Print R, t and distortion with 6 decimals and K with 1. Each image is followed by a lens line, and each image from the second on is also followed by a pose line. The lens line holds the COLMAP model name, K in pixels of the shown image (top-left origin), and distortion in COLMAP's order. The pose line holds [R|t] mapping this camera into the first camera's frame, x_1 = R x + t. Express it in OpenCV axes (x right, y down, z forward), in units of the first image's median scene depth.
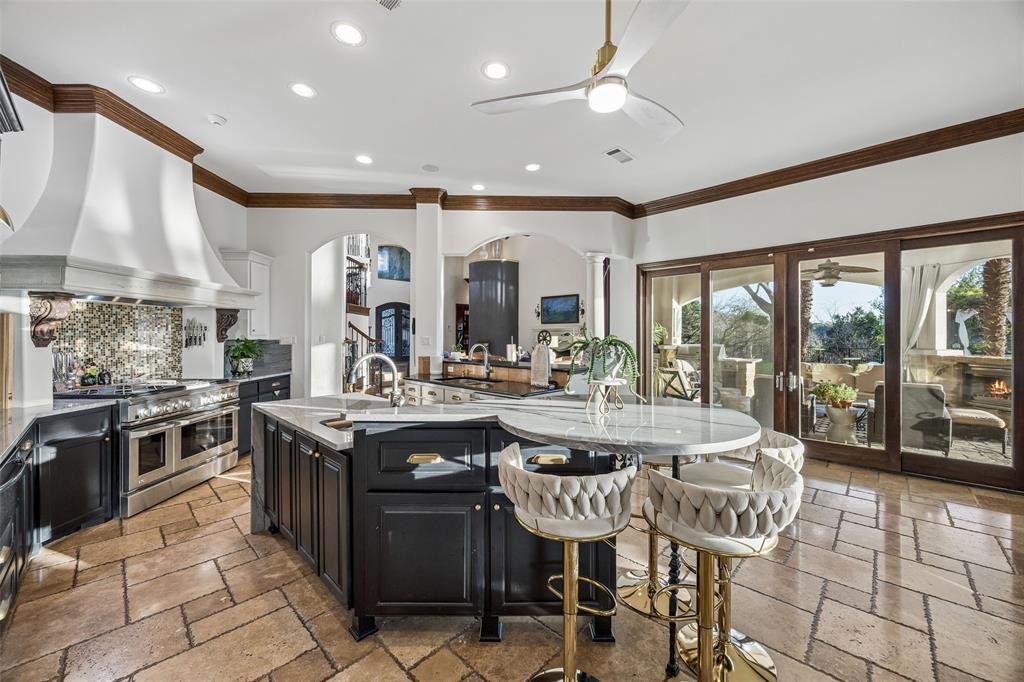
lens RADIAL K [[391.1, 0, 512.0], [0, 391.1, 338.7], [0, 0, 1]] dist [-0.001836, -0.000068]
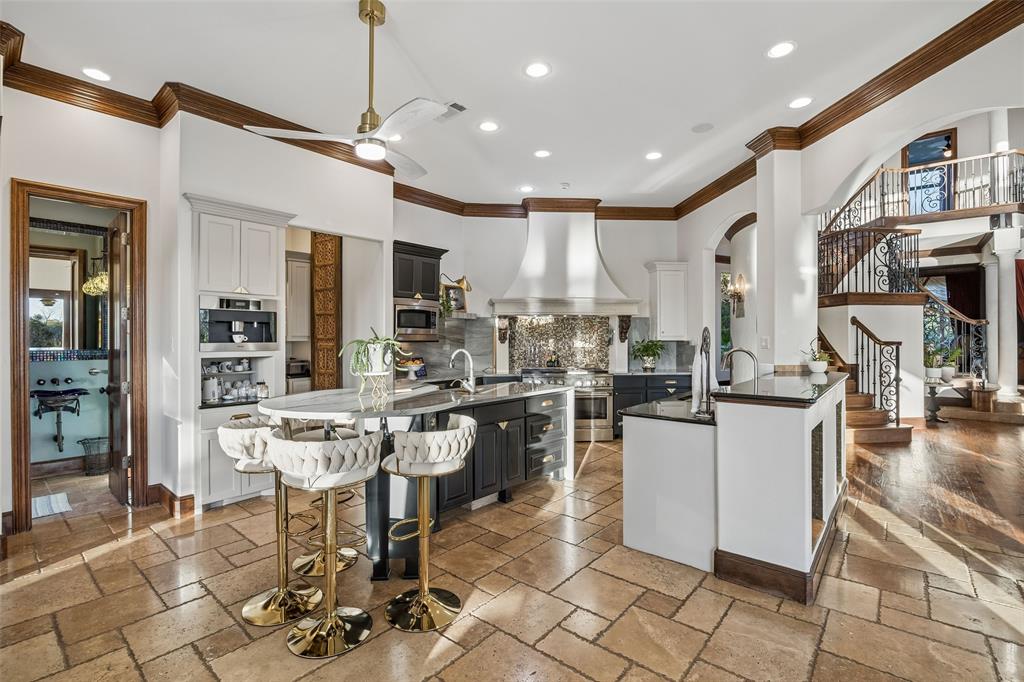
lens RADIAL K [[465.9, 0, 509.8], [0, 465.9, 339.3], [0, 0, 1]] dist [-0.004745, -0.000499]
pose [[0.056439, 0.001001, -0.998406, 0.733799], [-0.003260, 0.999994, 0.000819, -0.000368], [0.998401, 0.003209, 0.056442, 0.555907]]
